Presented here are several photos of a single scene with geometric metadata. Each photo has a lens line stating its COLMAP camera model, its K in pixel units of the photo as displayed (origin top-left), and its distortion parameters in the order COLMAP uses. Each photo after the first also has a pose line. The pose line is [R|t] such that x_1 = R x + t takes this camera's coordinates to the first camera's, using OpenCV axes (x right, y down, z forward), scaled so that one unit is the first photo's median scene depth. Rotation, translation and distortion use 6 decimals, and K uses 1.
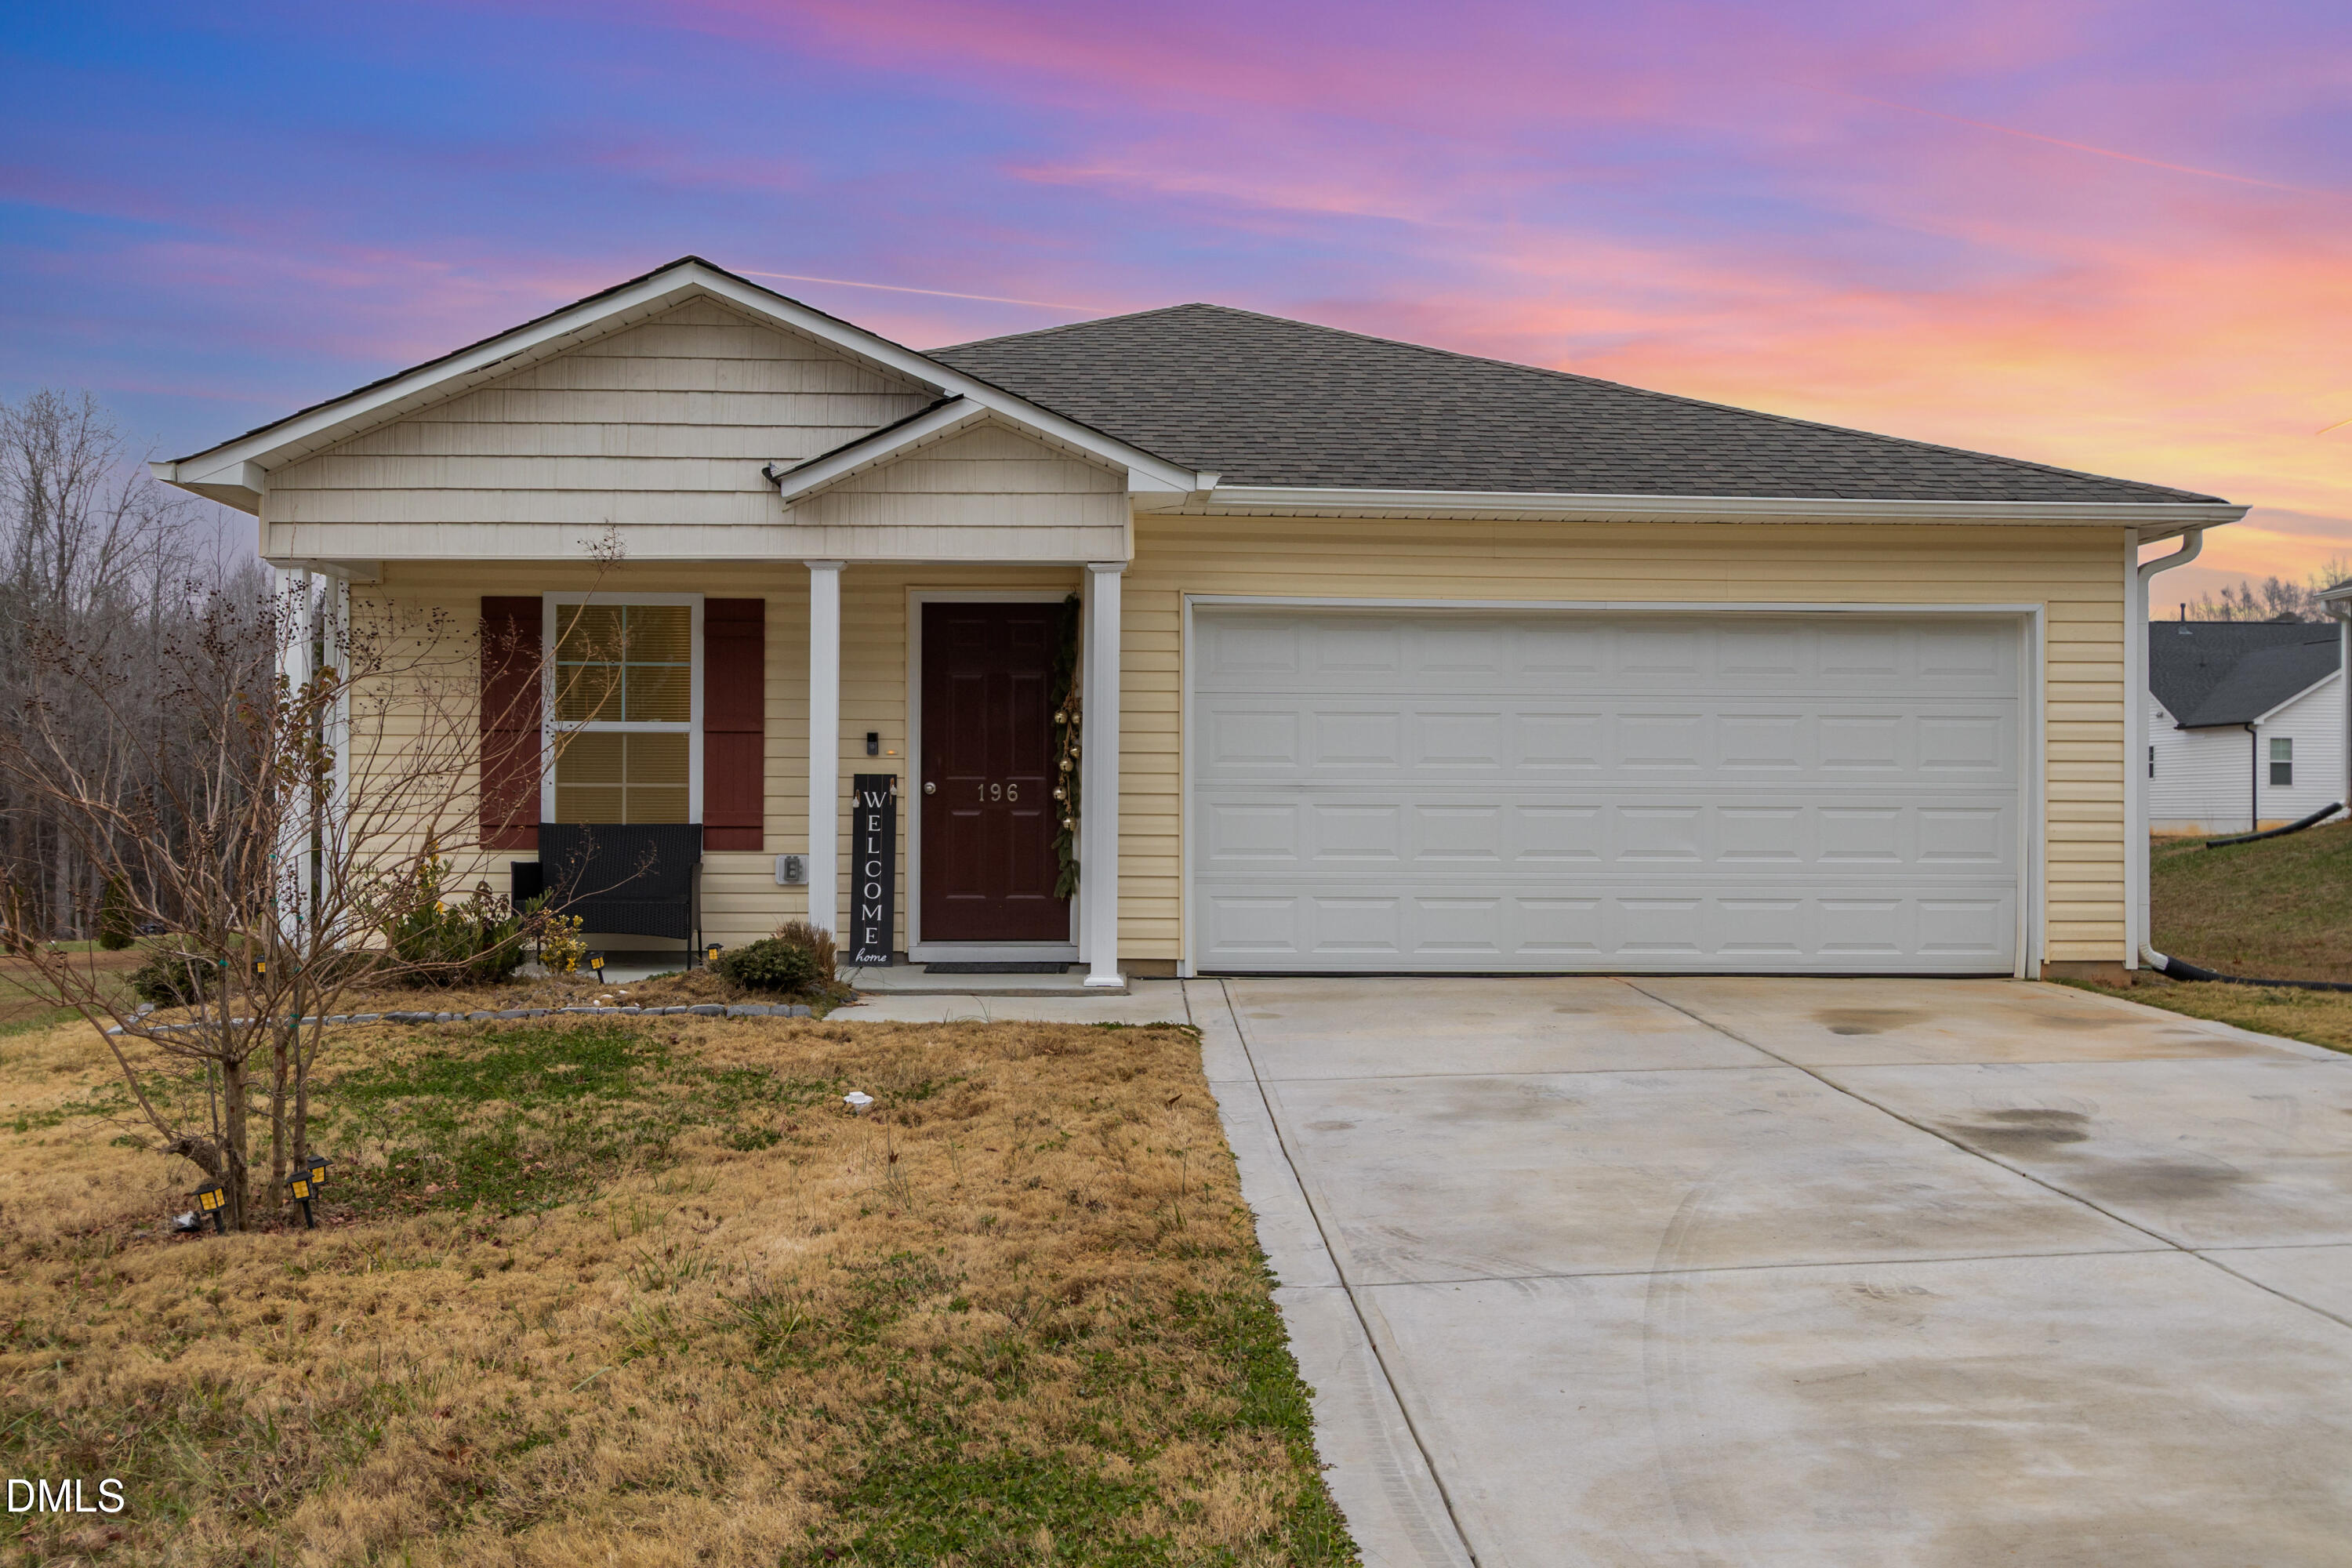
lens RADIAL K [[2294.3, 0, 1175.3], [0, 2294.3, 792.6], [0, 0, 1]] dist [0.019167, 0.000000]
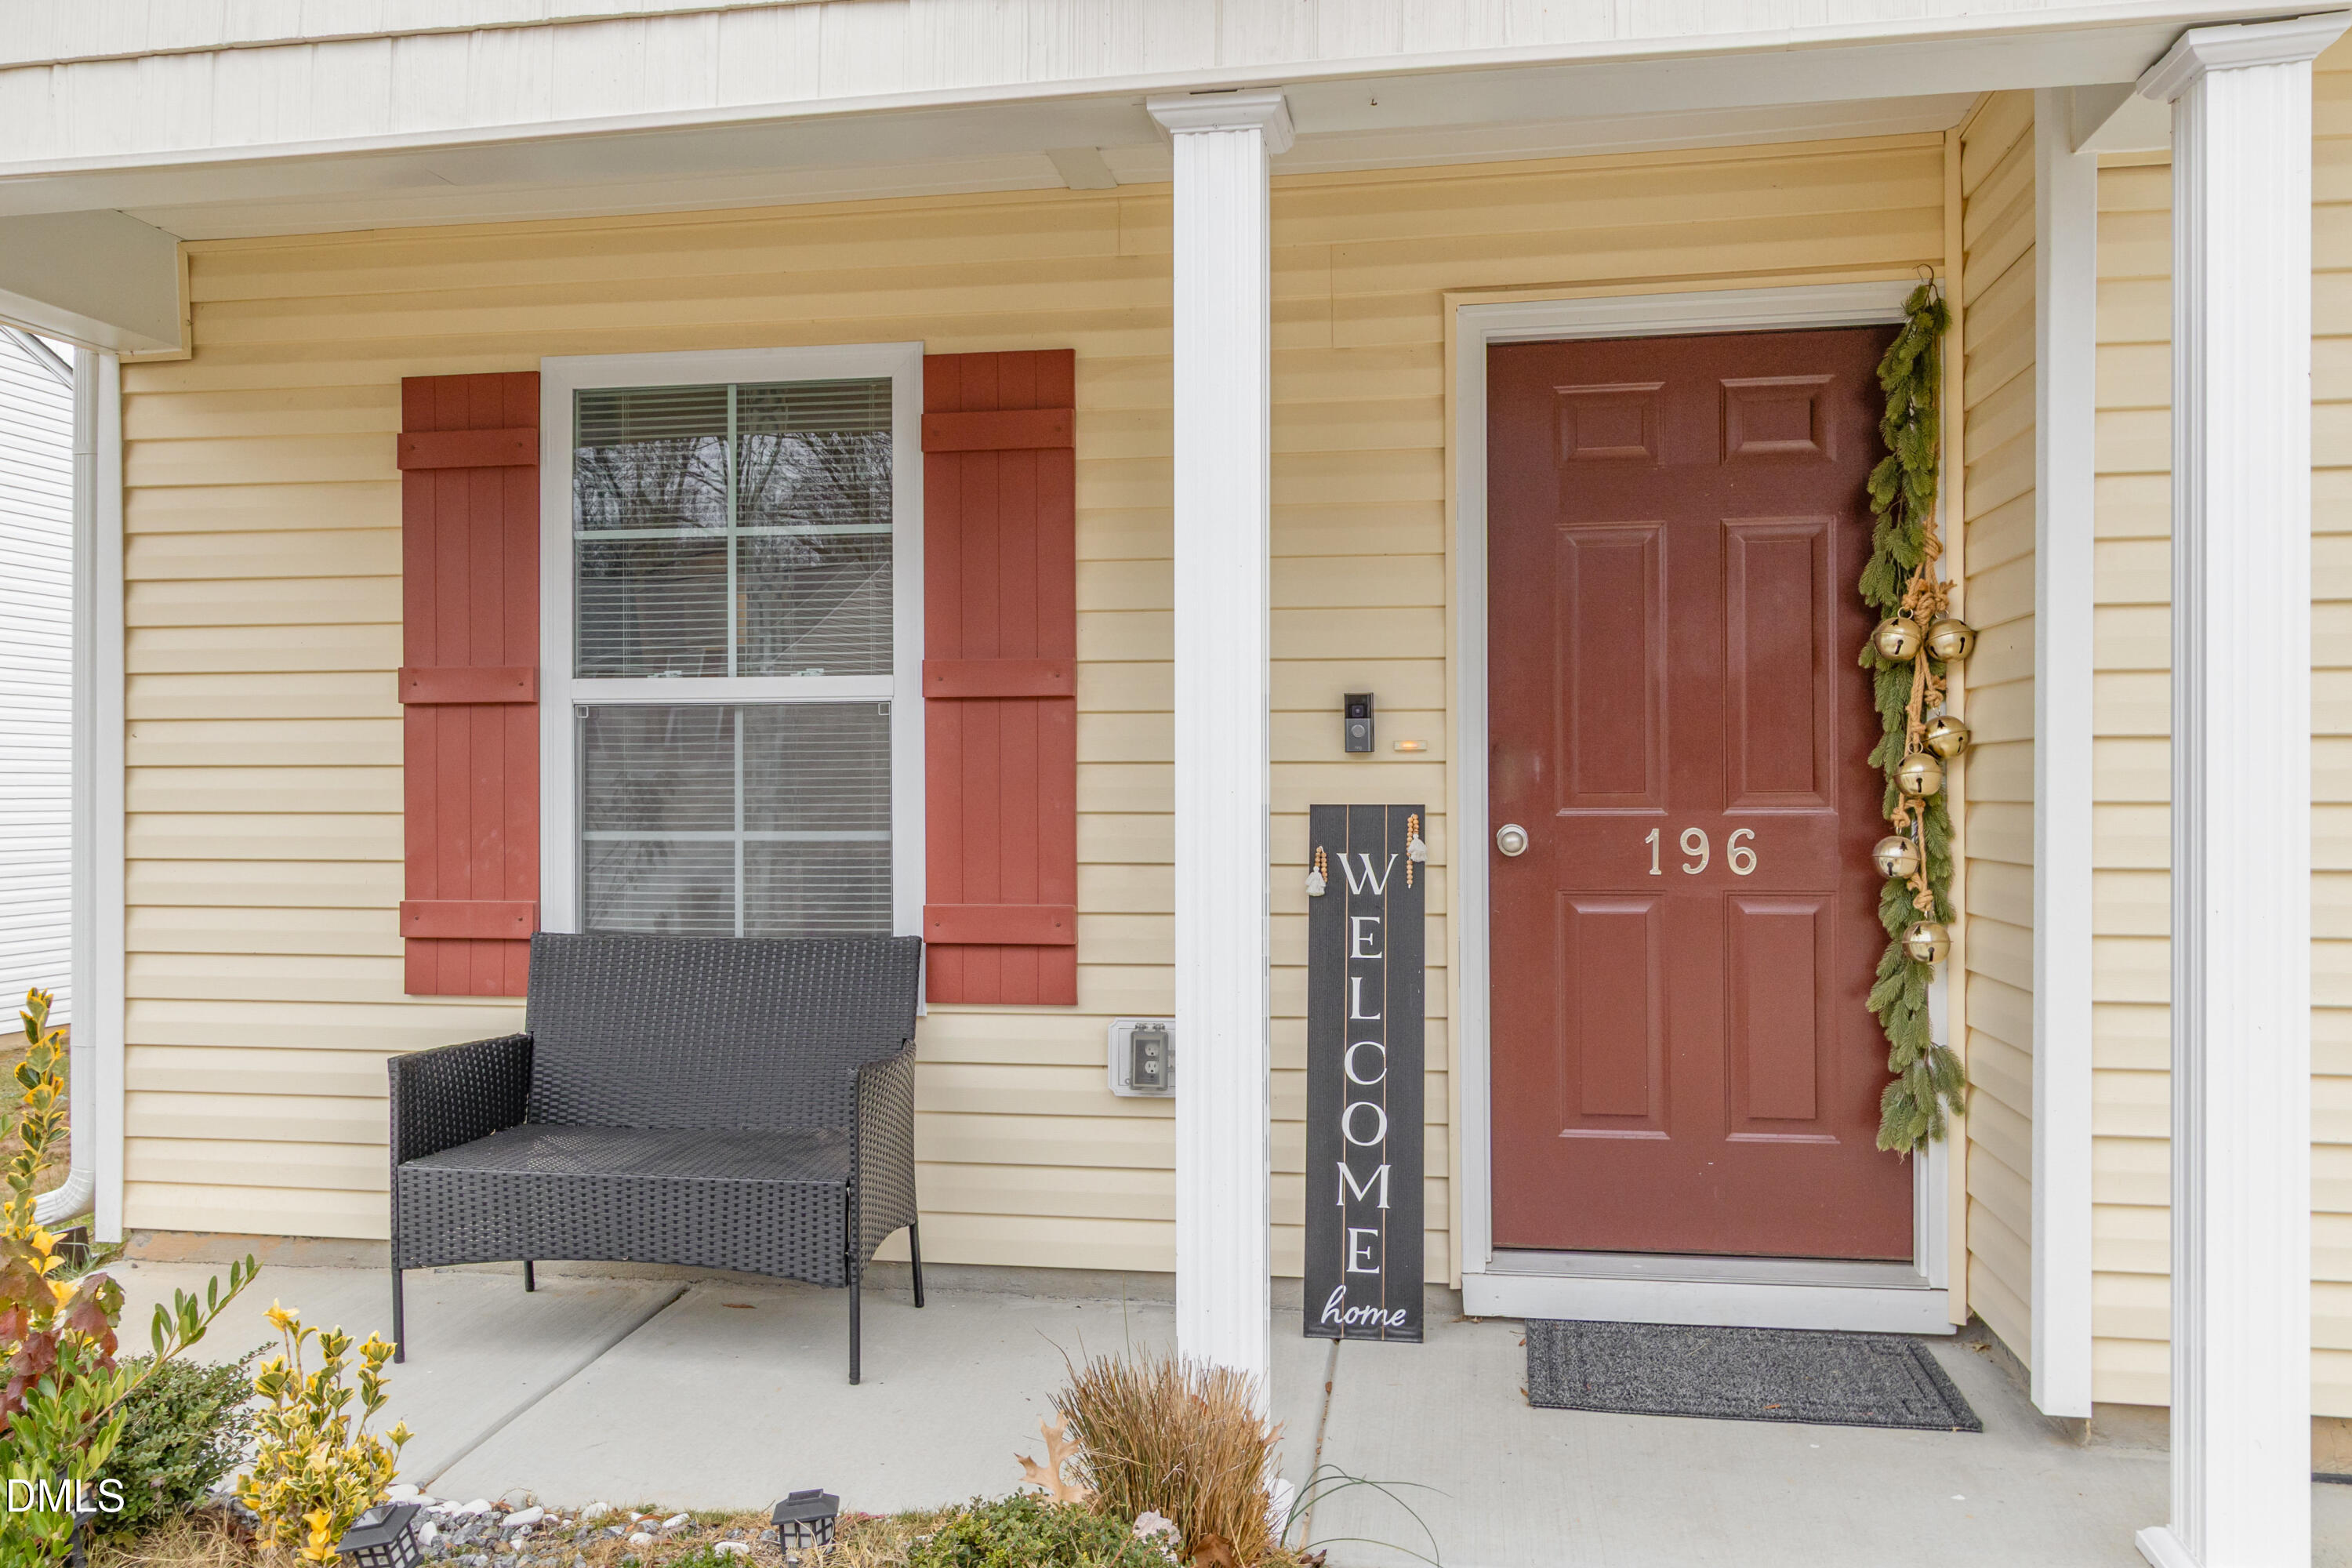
lens RADIAL K [[1826.5, 0, 1168.4], [0, 1826.5, 787.1], [0, 0, 1]] dist [0.017138, 0.000675]
pose [[0.979851, -0.008646, -0.199541, -0.103370], [0.009602, 0.999947, 0.003824, -0.012360], [0.199497, -0.005663, 0.979882, 0.704580]]
